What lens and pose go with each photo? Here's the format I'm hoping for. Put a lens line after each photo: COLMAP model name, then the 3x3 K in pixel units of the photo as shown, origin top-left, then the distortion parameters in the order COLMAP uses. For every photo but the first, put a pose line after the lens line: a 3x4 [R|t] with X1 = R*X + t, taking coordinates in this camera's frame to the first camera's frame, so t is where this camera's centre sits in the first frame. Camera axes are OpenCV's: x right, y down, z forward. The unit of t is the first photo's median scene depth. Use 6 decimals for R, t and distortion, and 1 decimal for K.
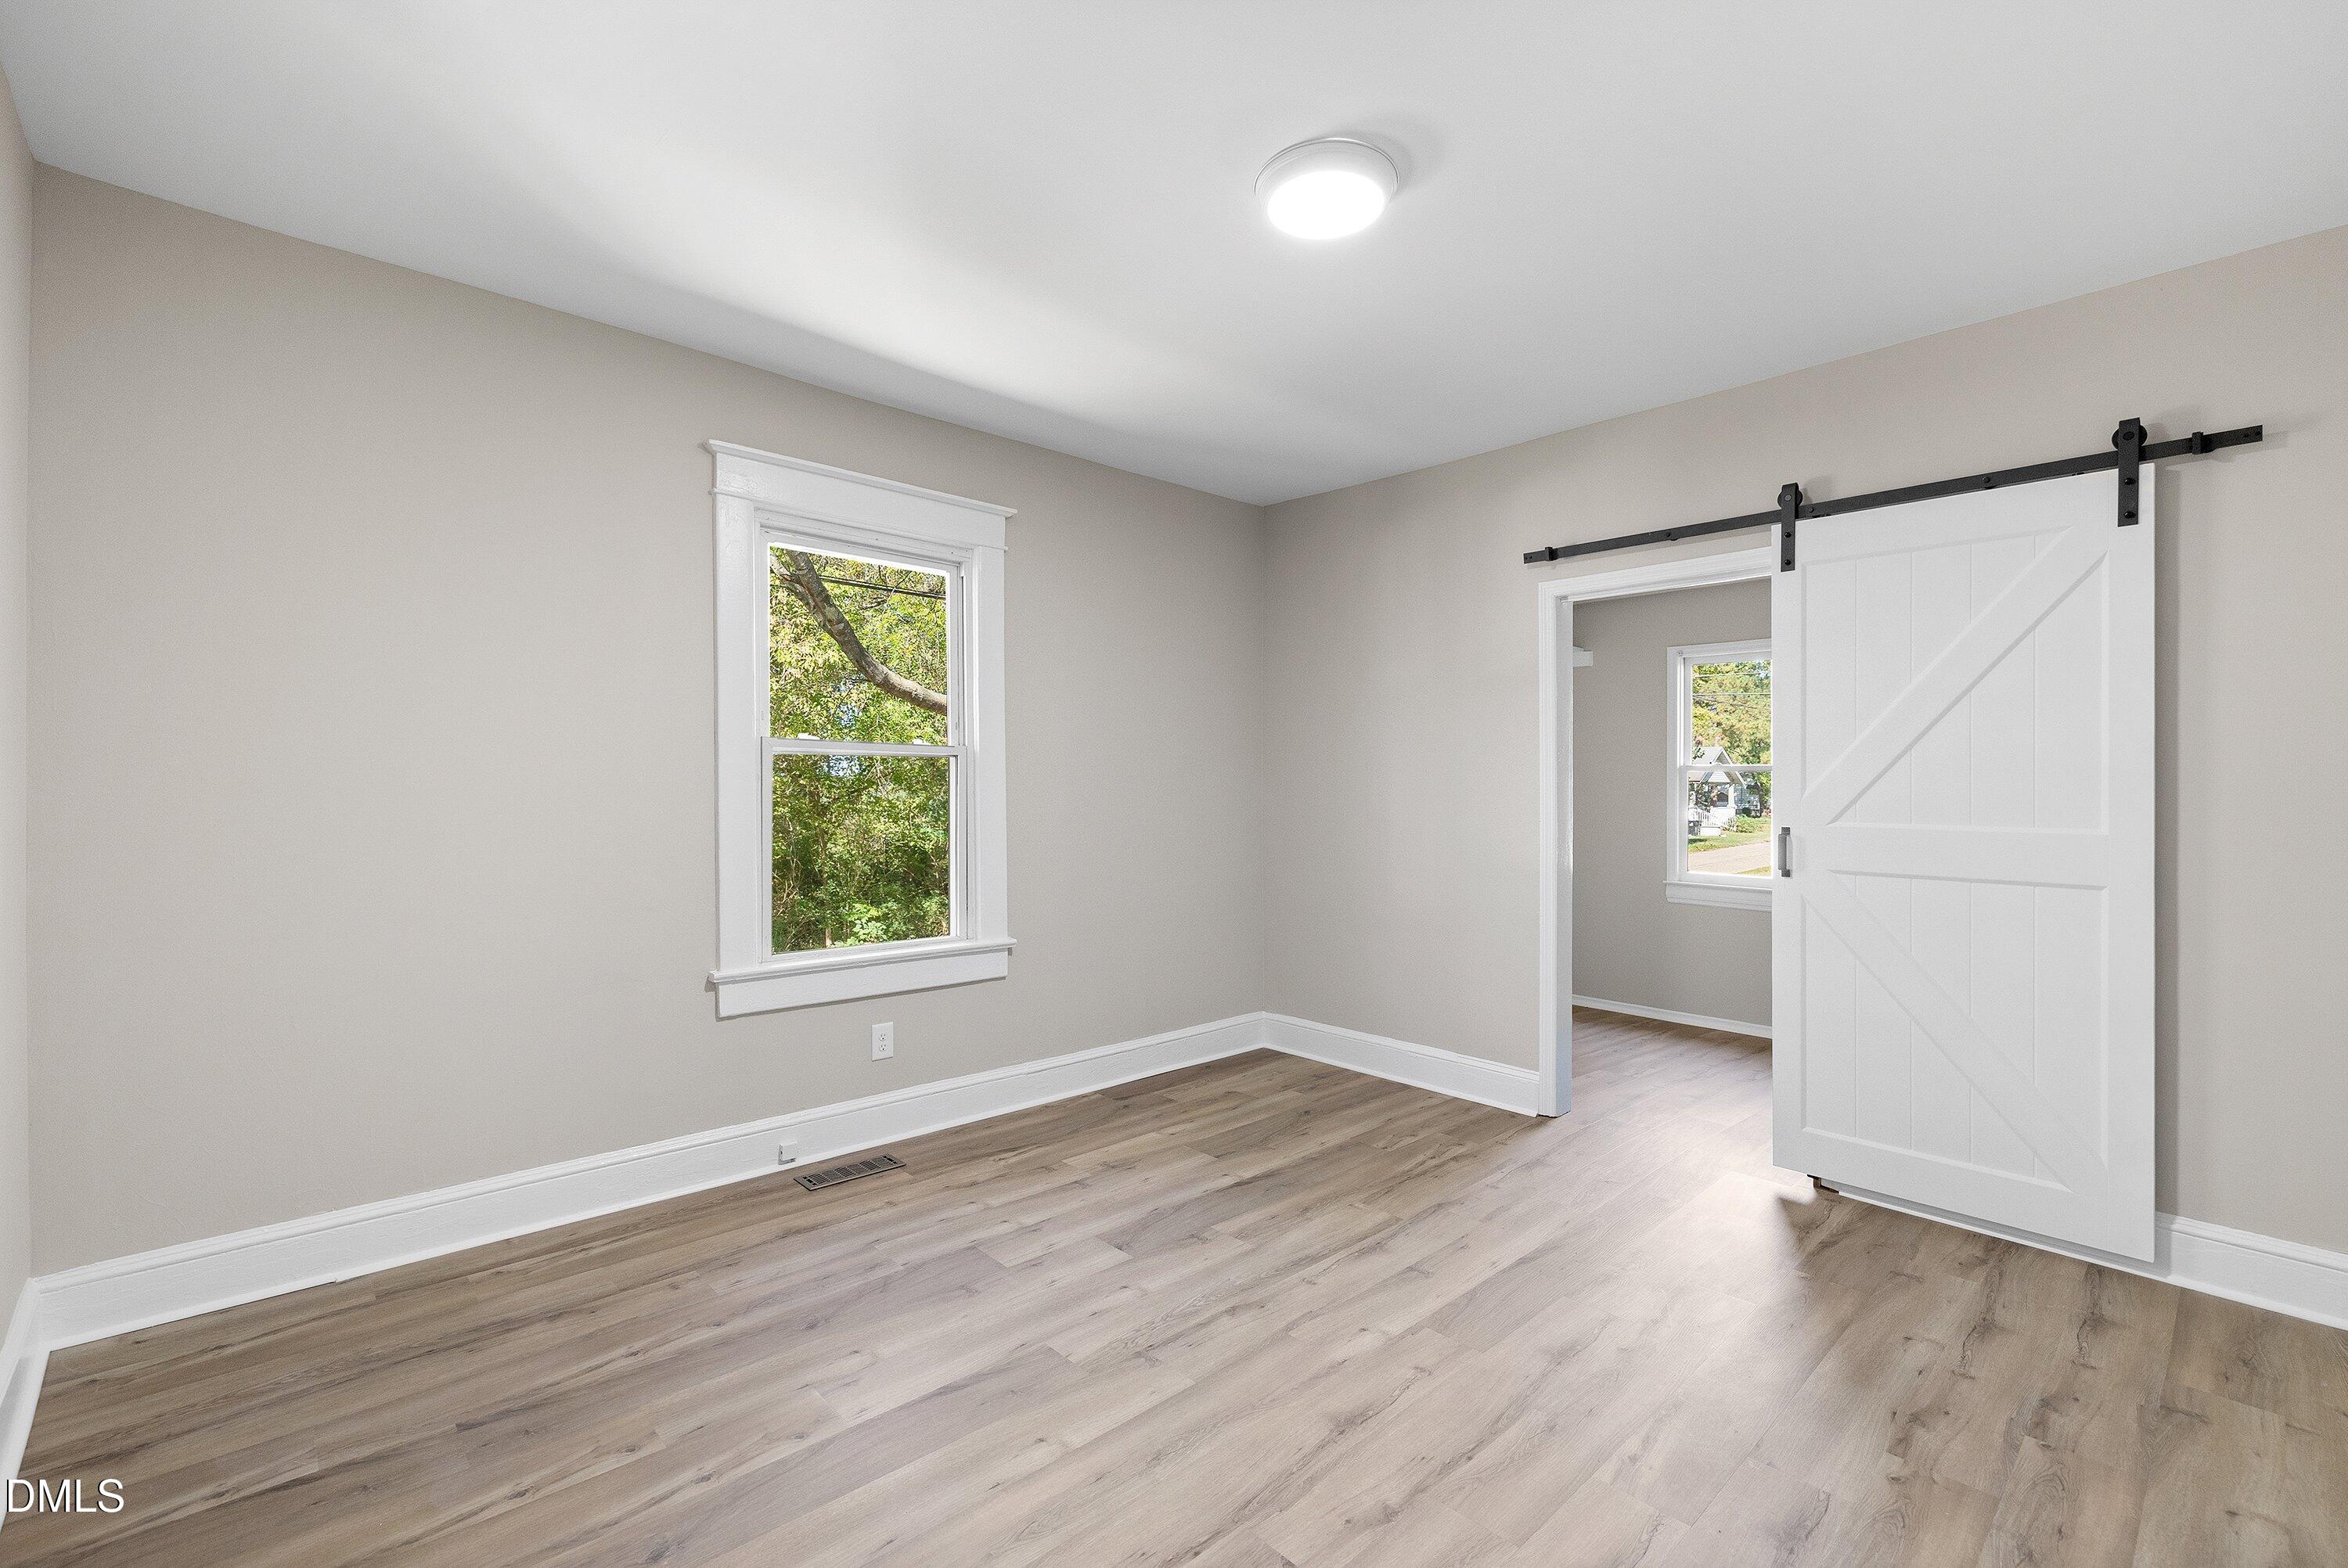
lens RADIAL K [[1006.6, 0, 1174.0], [0, 1006.6, 784.0], [0, 0, 1]] dist [0.001069, 0.000439]
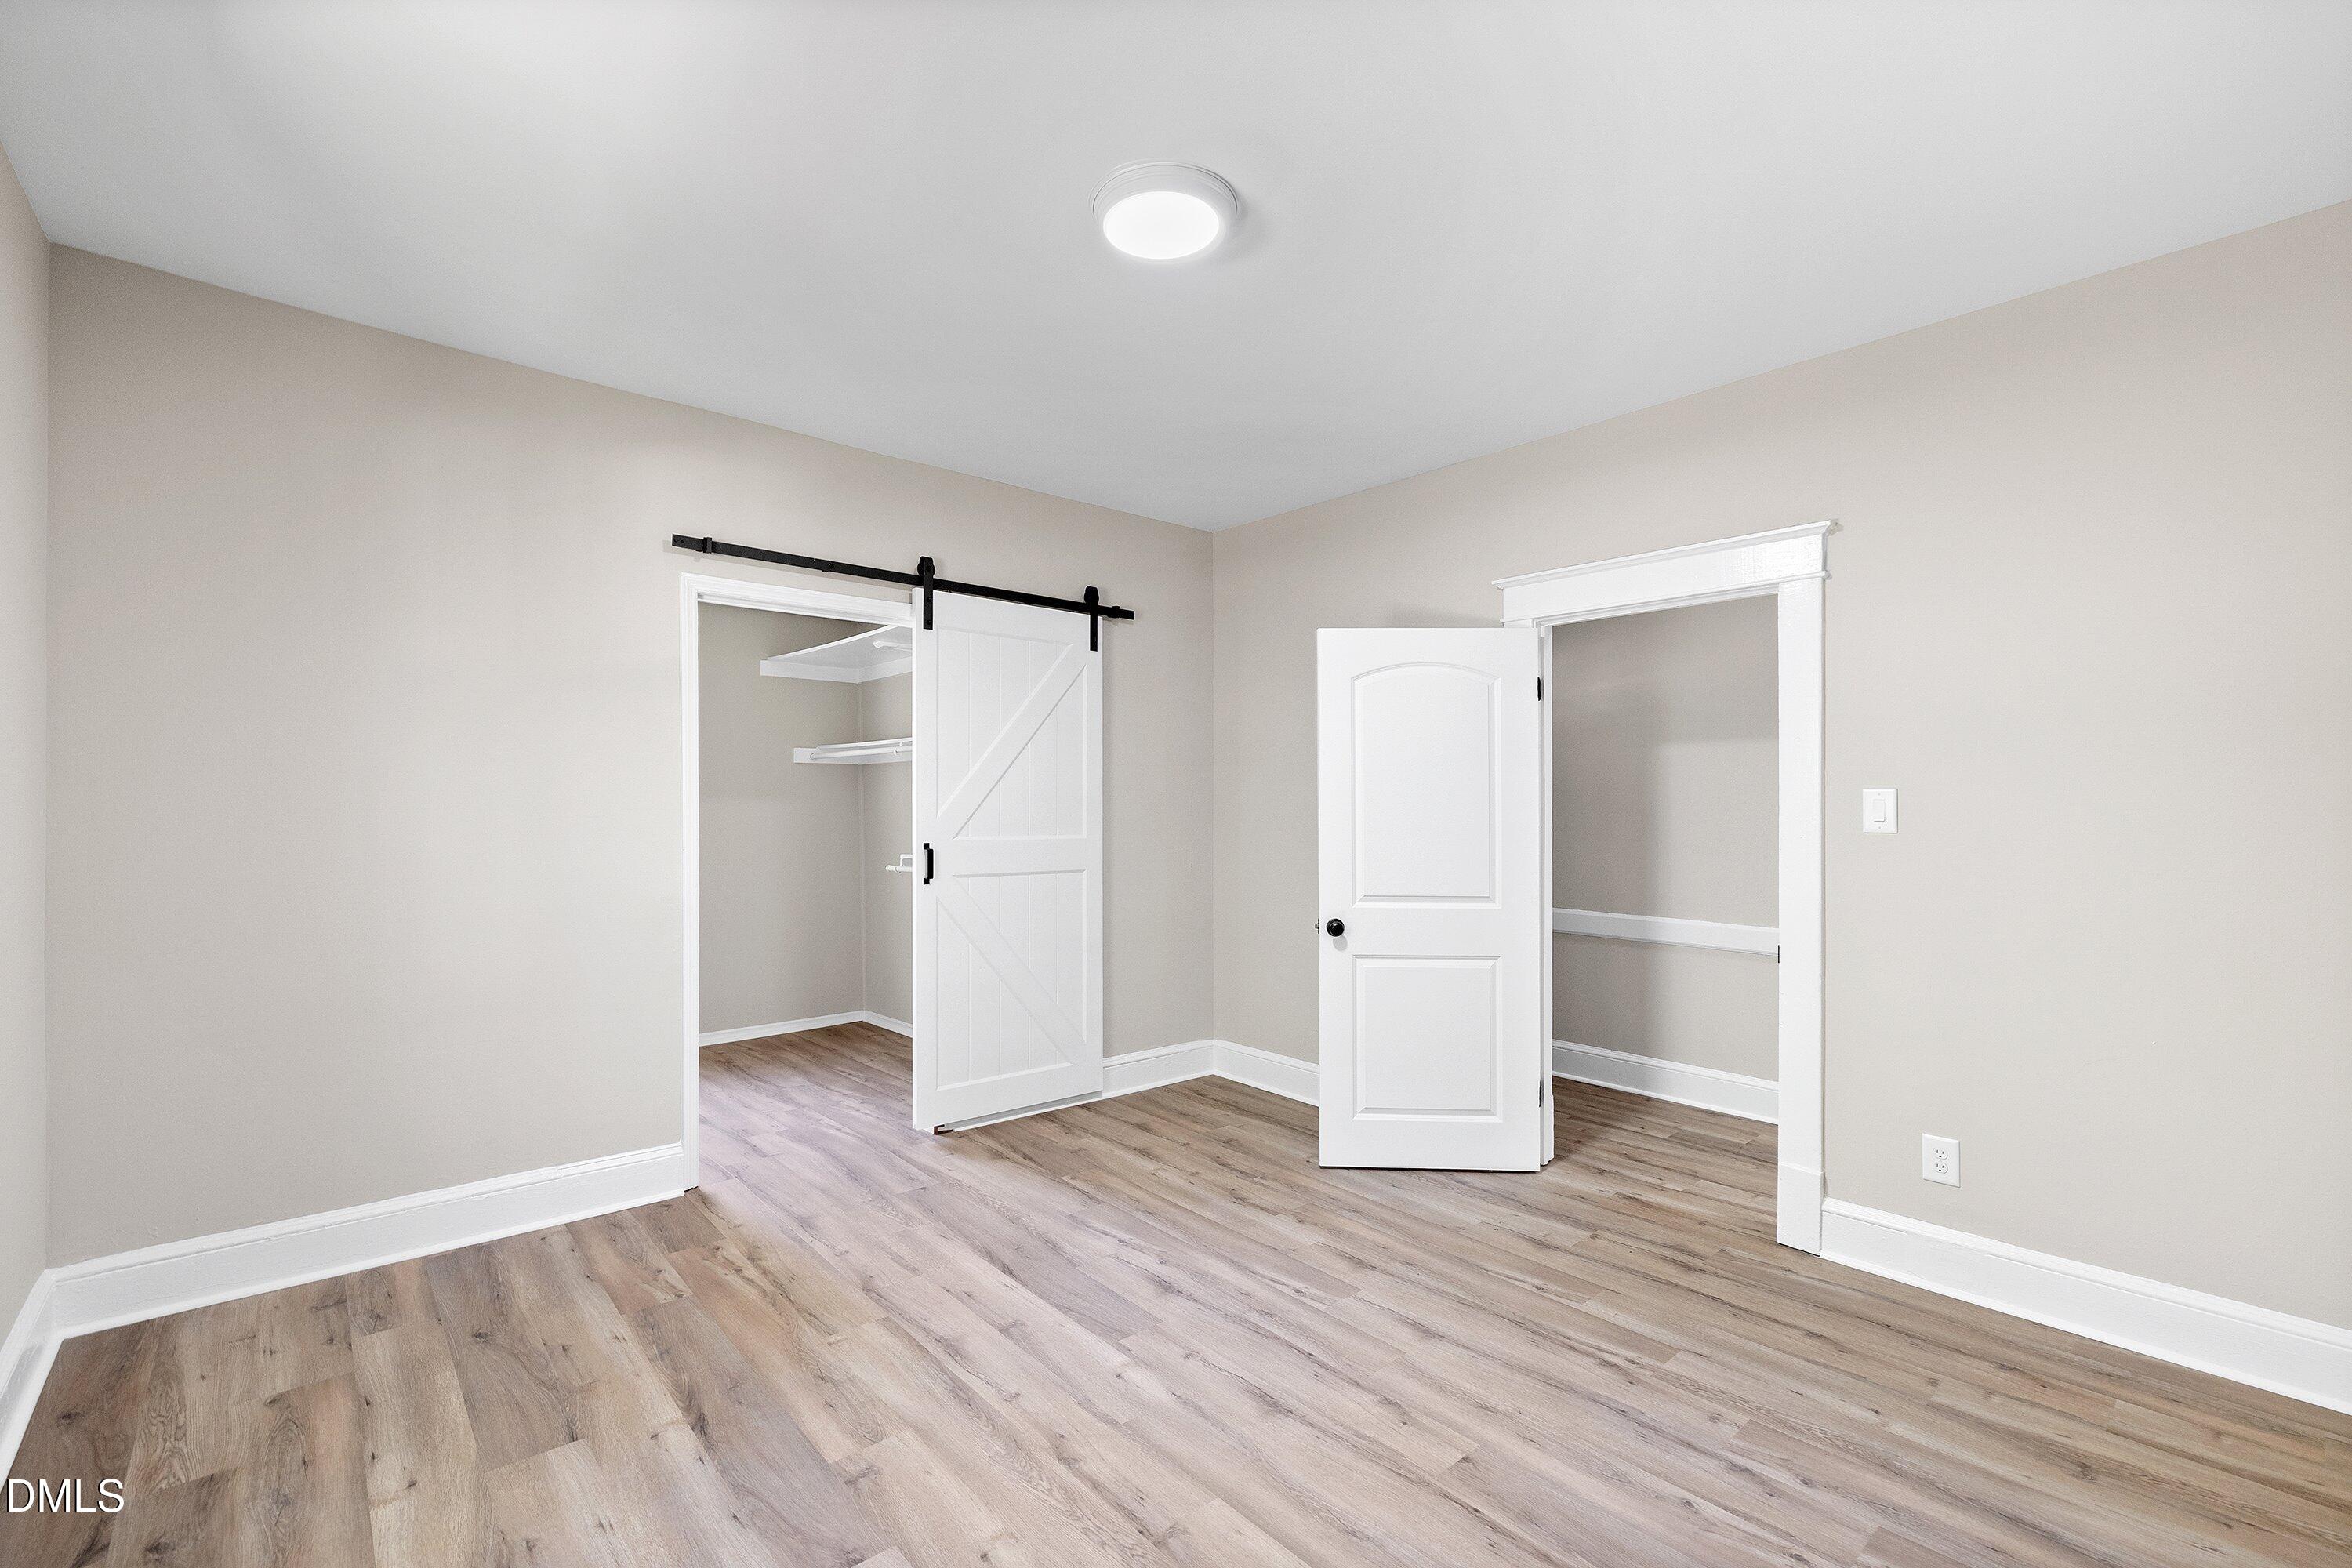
lens RADIAL K [[998.1, 0, 1174.3], [0, 998.1, 760.7], [0, 0, 1]] dist [-0.001123, -0.000561]
pose [[0.045393, 0.034814, 0.998362, -0.640124], [-0.009632, 0.999361, -0.034411, -0.016968], [-0.998923, -0.008054, 0.045699, 0.729959]]
